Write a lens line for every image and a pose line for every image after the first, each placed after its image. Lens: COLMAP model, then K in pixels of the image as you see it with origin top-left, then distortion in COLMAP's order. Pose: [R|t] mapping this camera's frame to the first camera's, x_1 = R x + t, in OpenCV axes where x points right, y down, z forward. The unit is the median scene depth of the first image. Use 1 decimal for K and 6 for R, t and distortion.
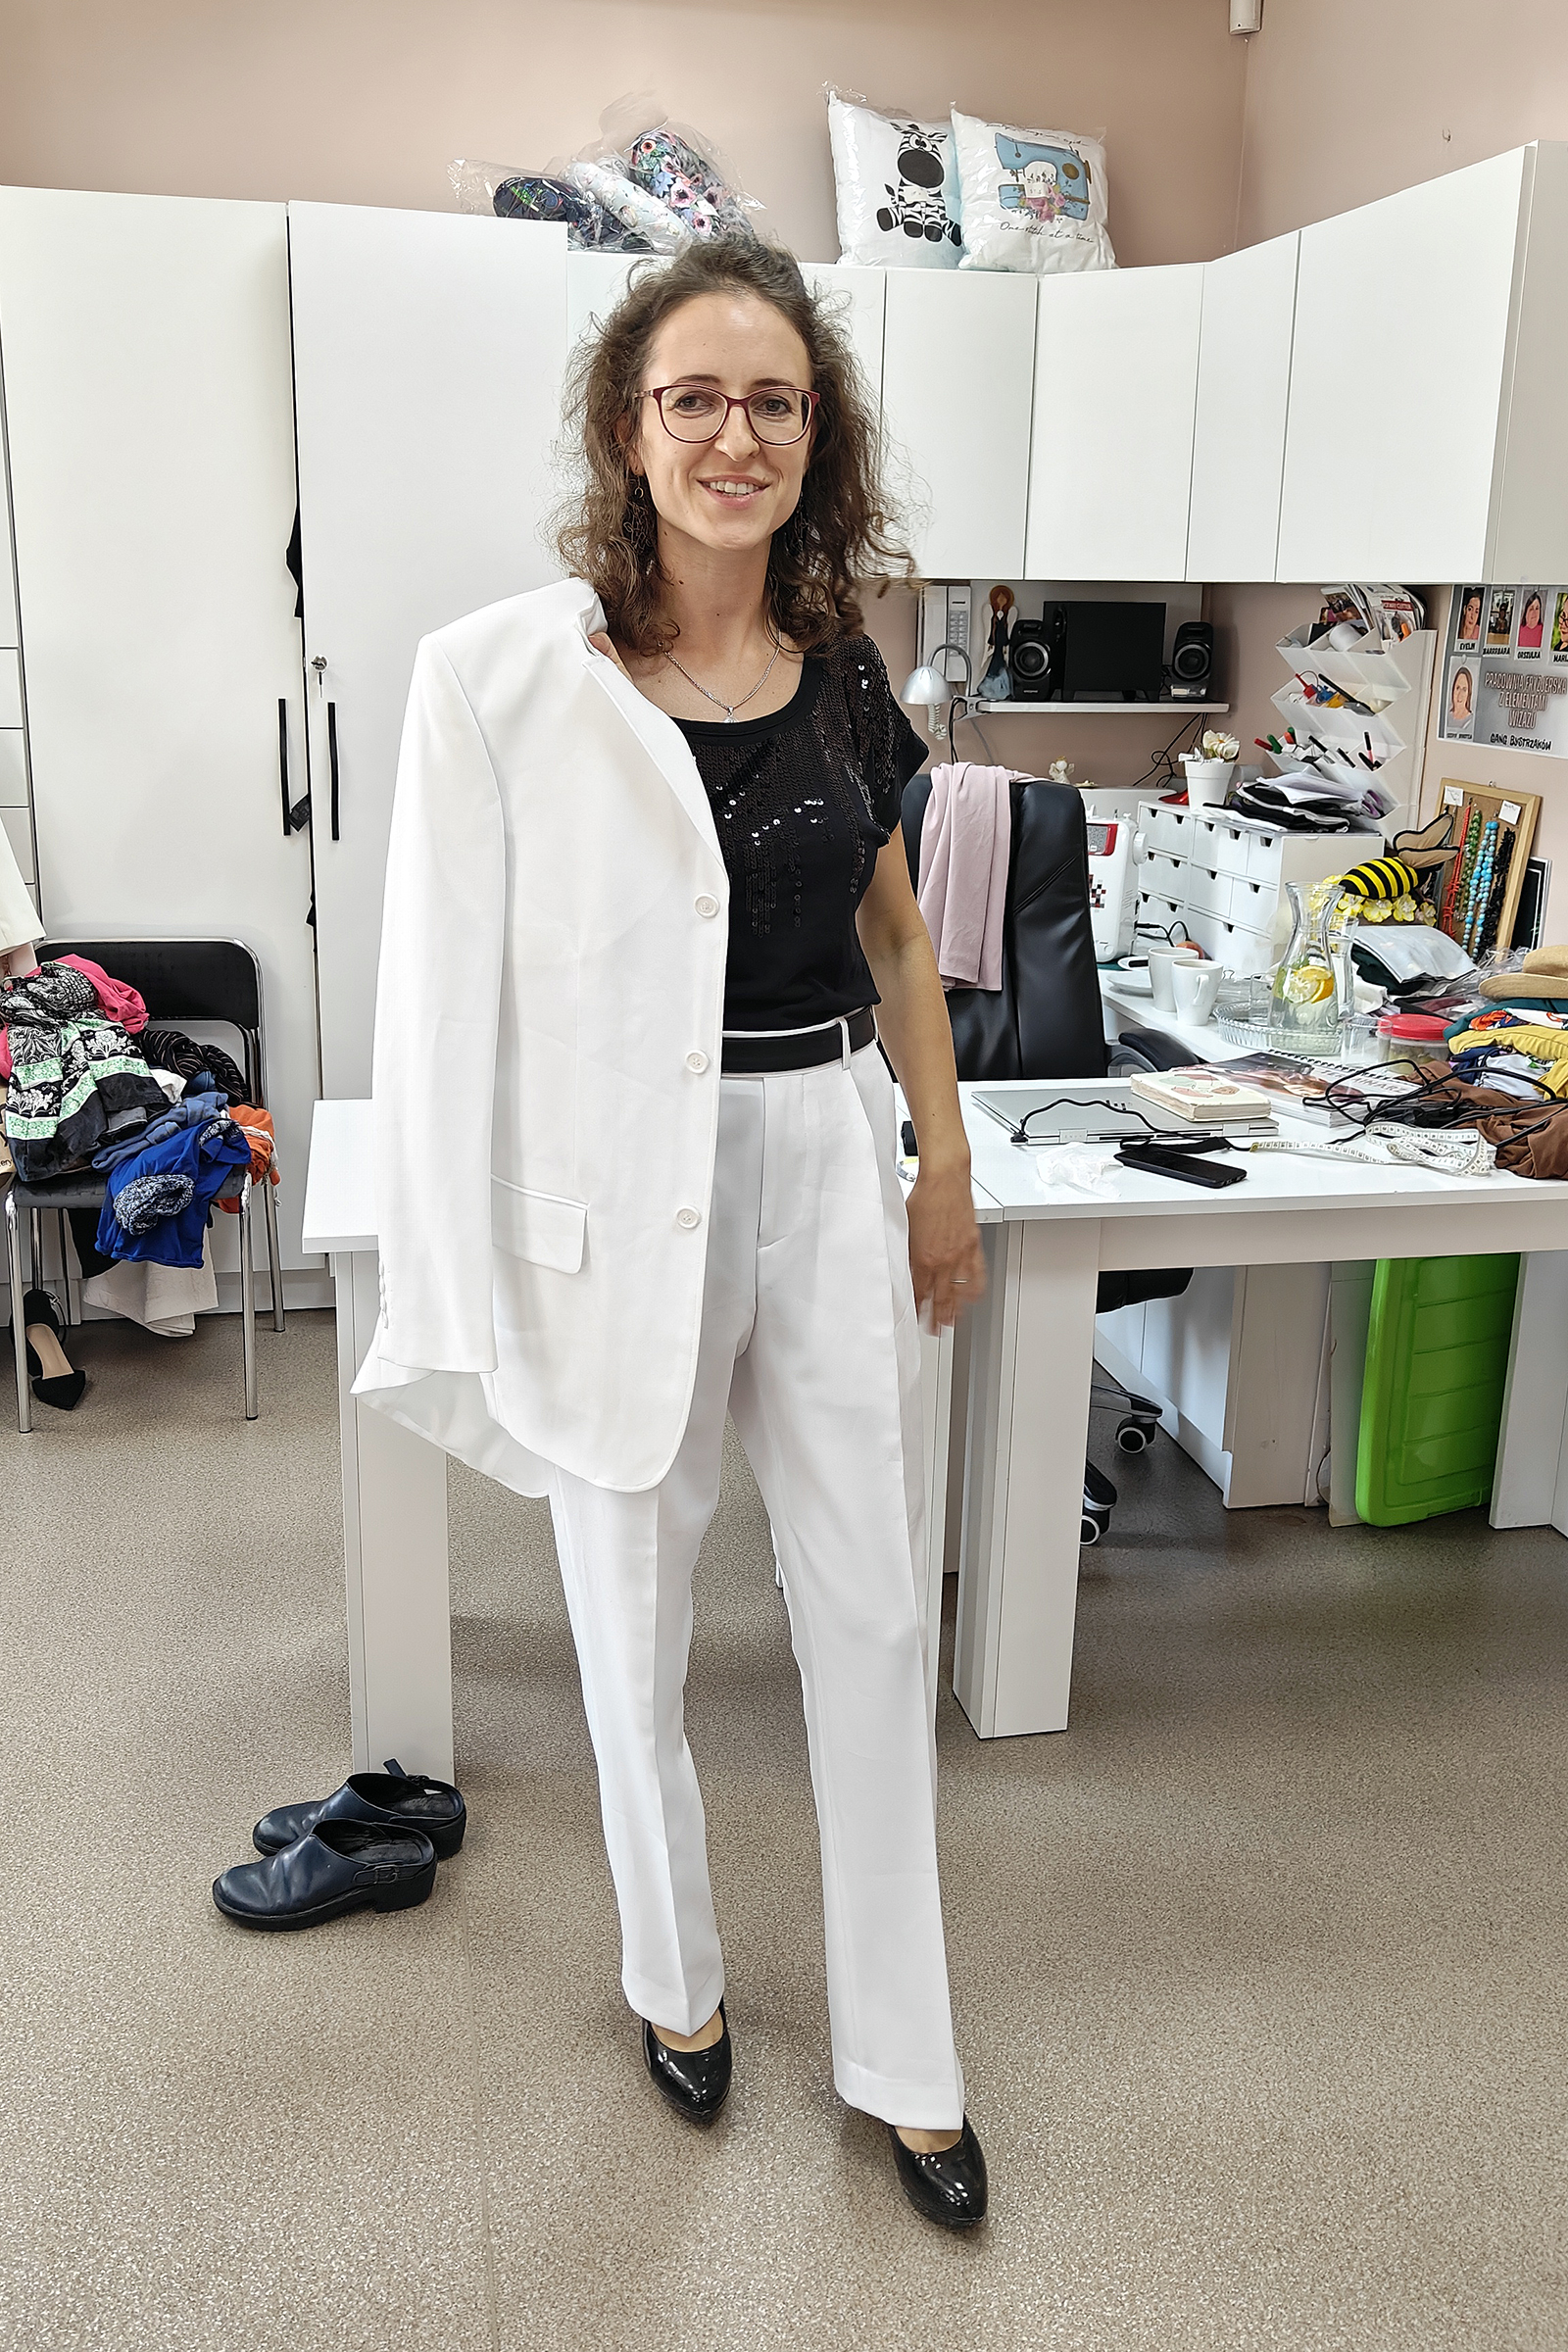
lens RADIAL K [[1935.5, 0, 780.4], [0, 1935.5, 1081.5], [0, 0, 1]] dist [0.010424, -0.014480]
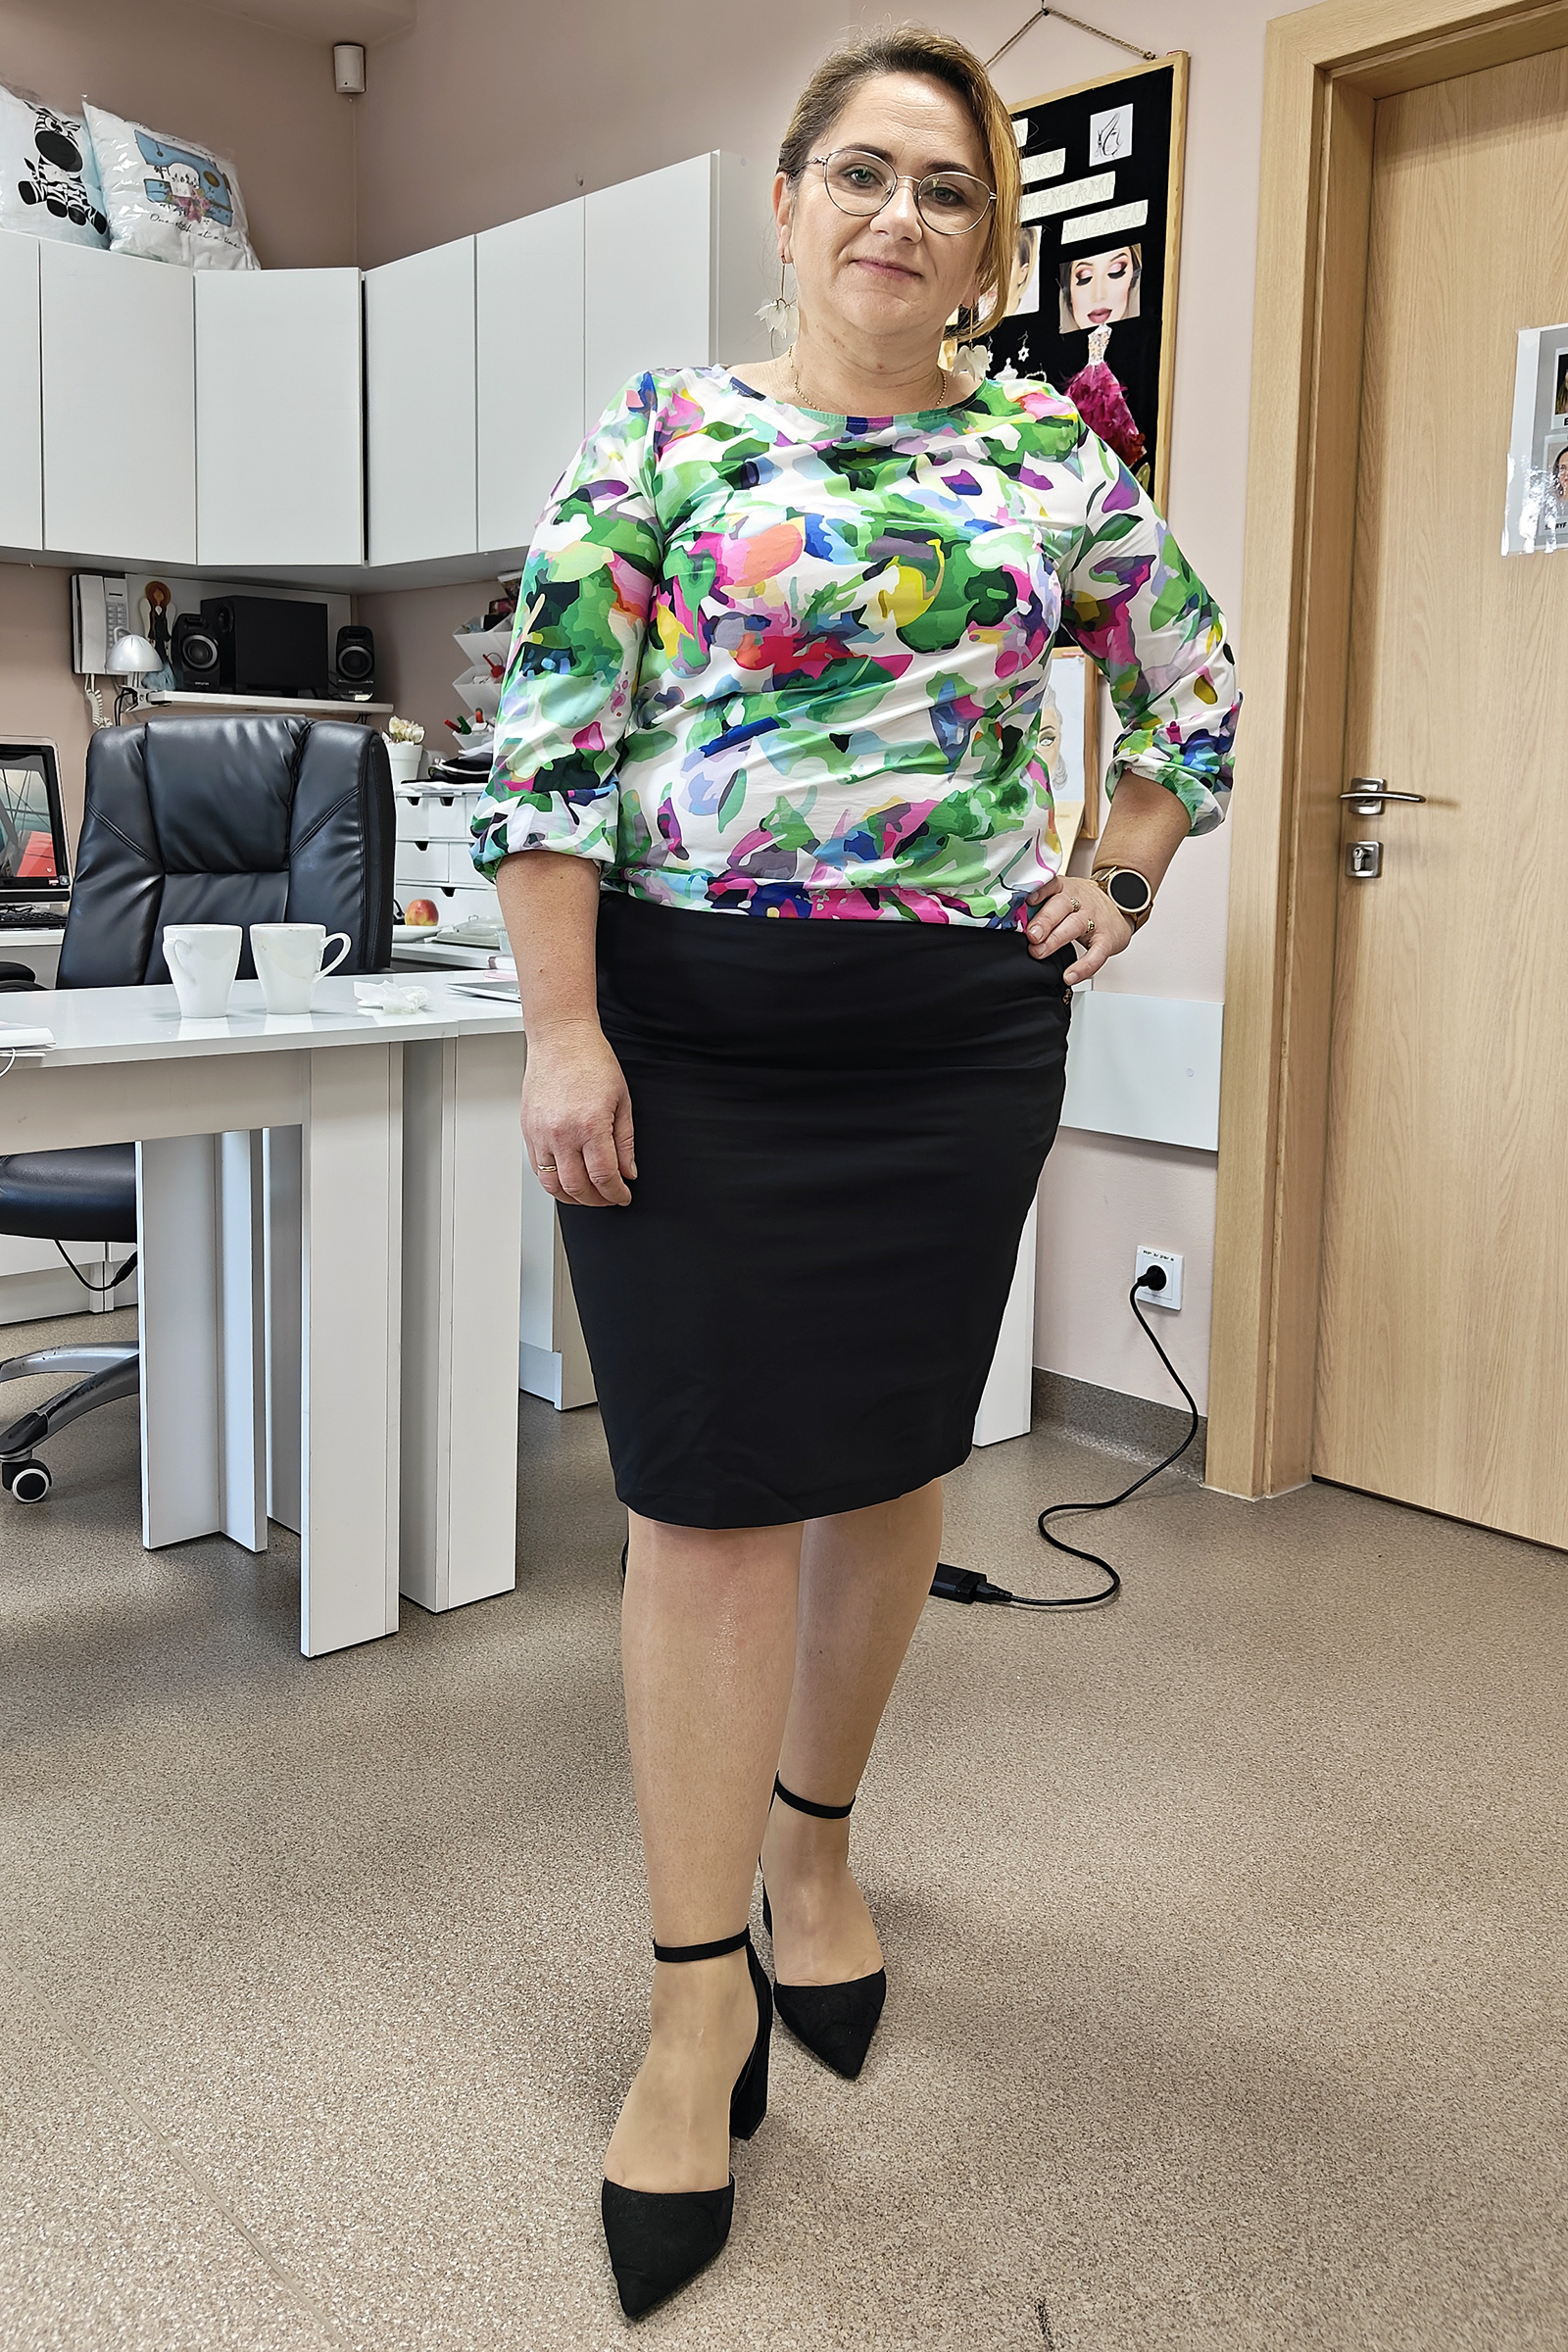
lens RADIAL K [[1935.5, 0, 791.9], [0, 1935.5, 1005.5], [0, 0, 1]] dist [0.010424, -0.014480]
pose [[0.854439, -0.055490, 0.516580, -0.144440], [0.123185, 0.987566, -0.097670, 0.101631], [-0.504737, 0.147088, 0.850650, 0.037791]]
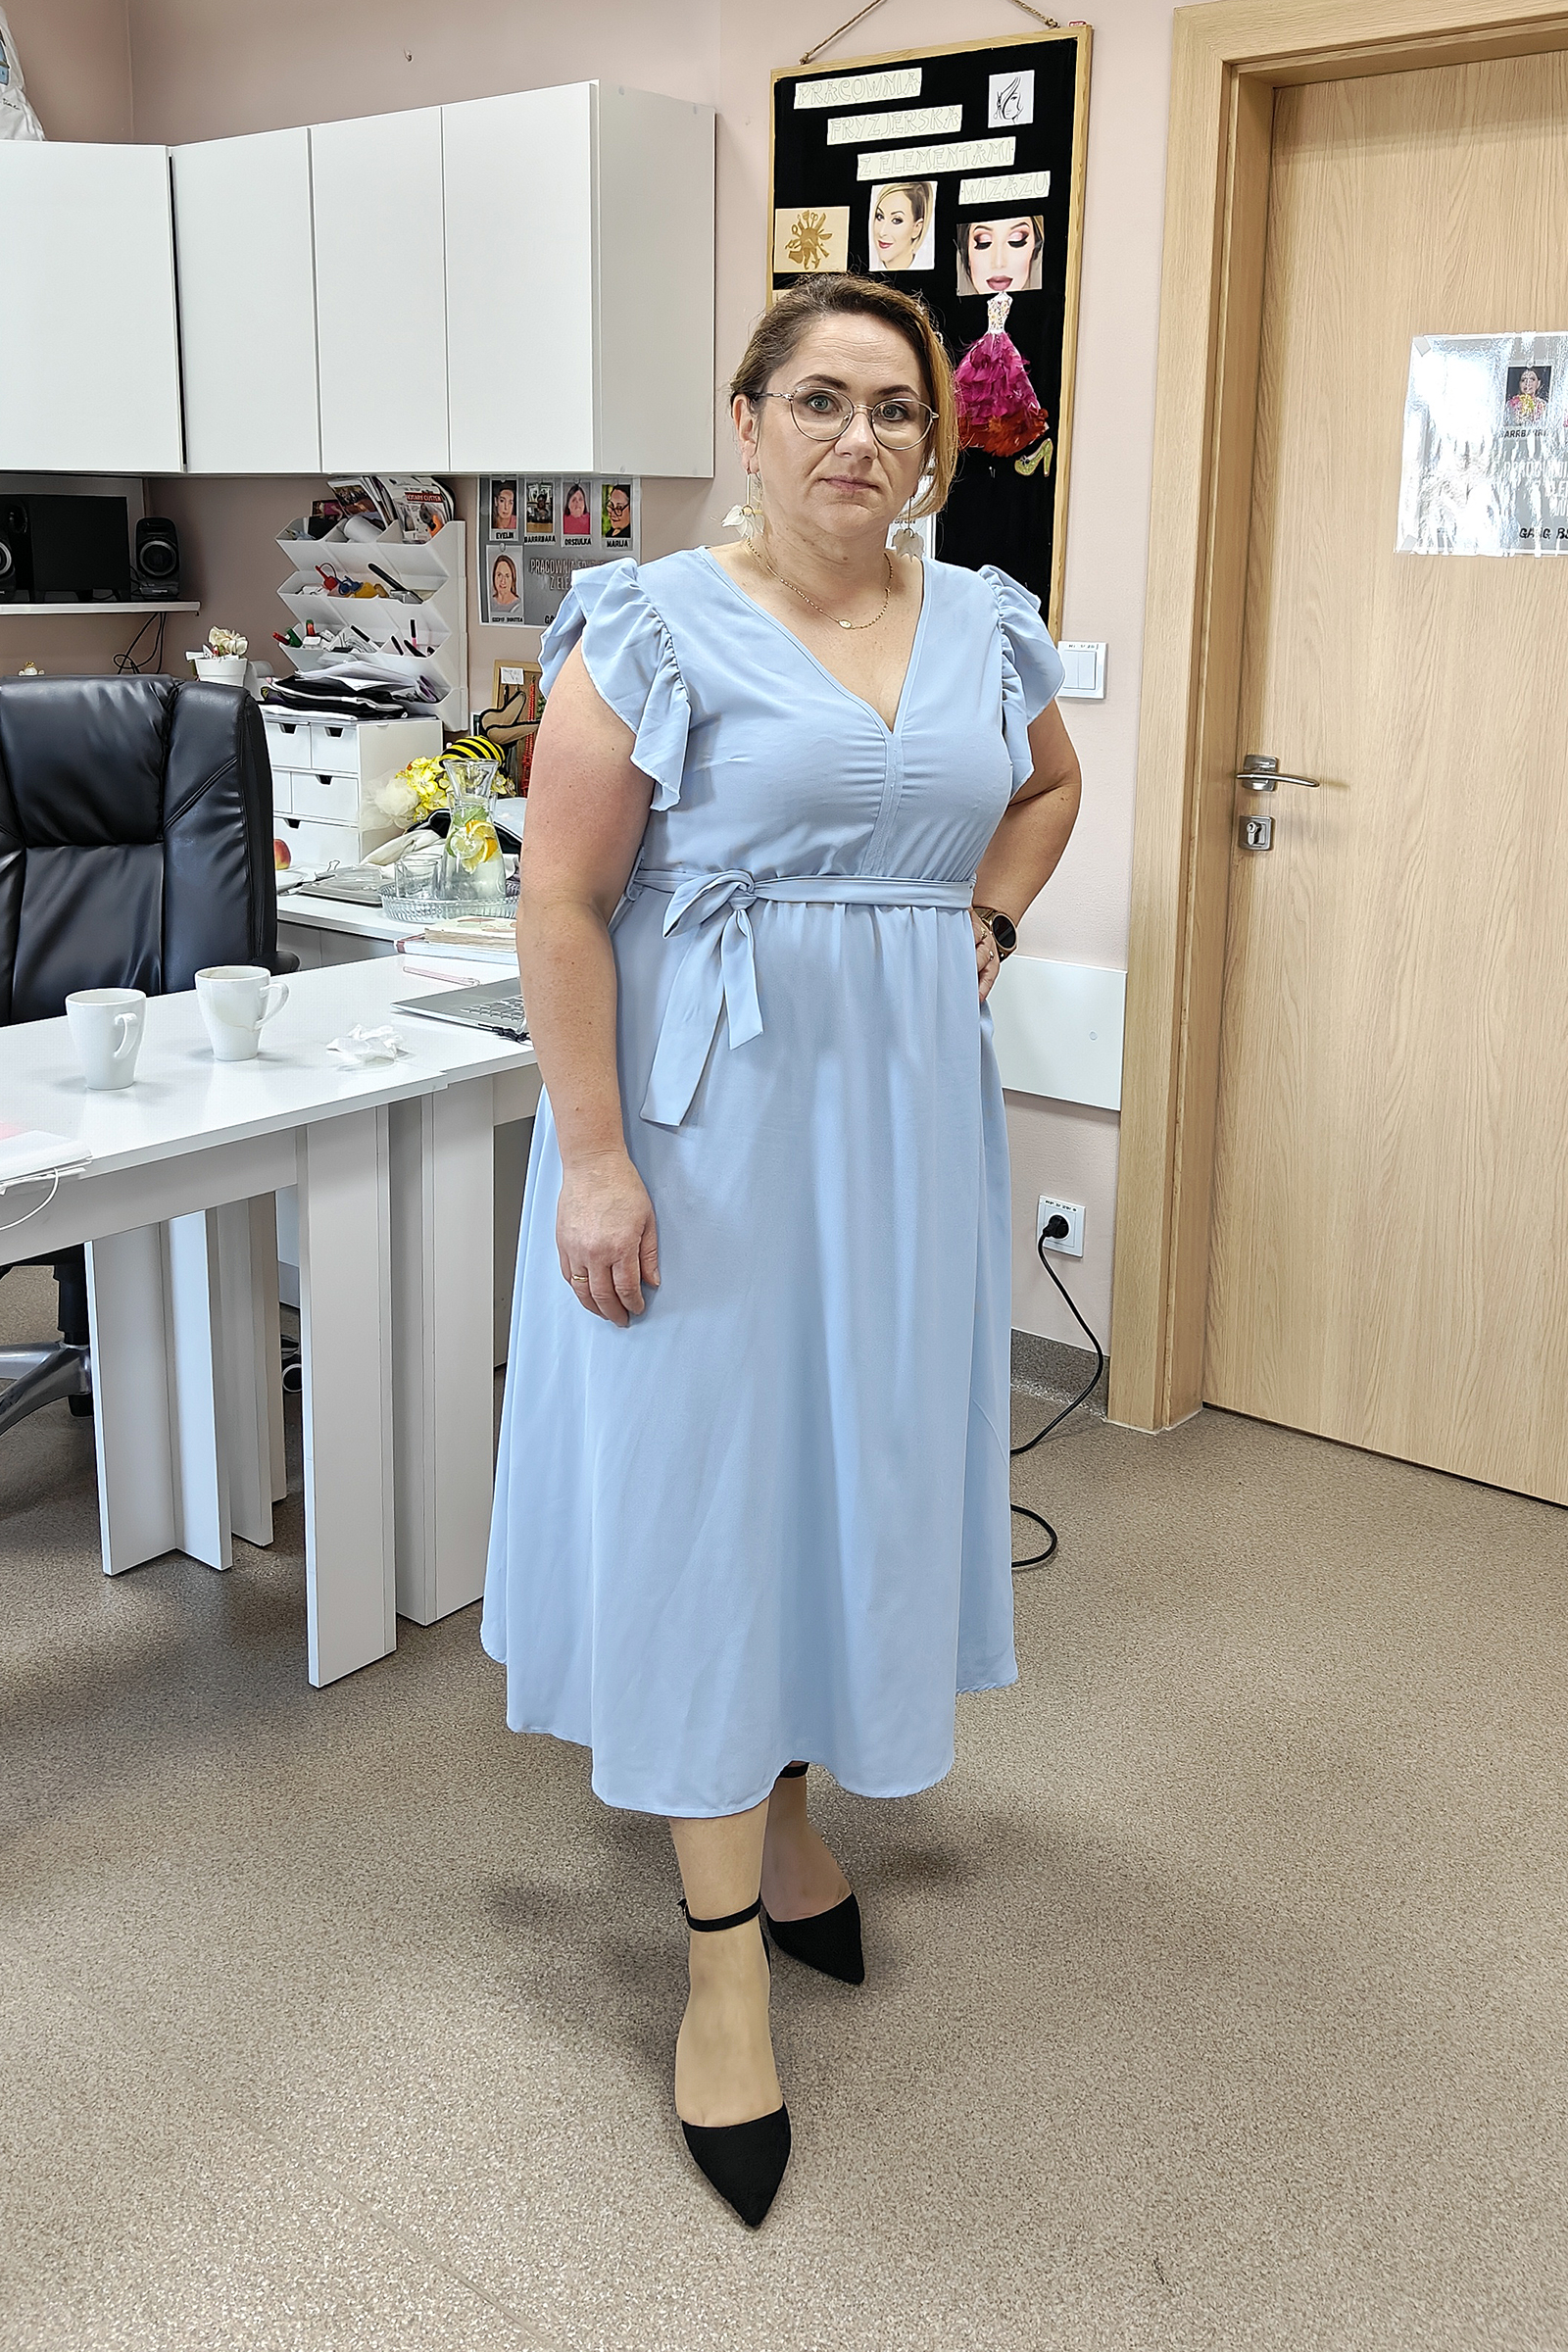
lens RADIAL K [[2084.4, 0, 818.7], [0, 2084.4, 963.9], [0, 0, 1]] dist [0.005116, -0.010799]
pose [[0.761005, -0.133003, 0.634966, -0.240668], [0.154237, 0.987788, 0.022054, 0.008693], [-0.630145, 0.081152, 0.772225, 0.020317]]
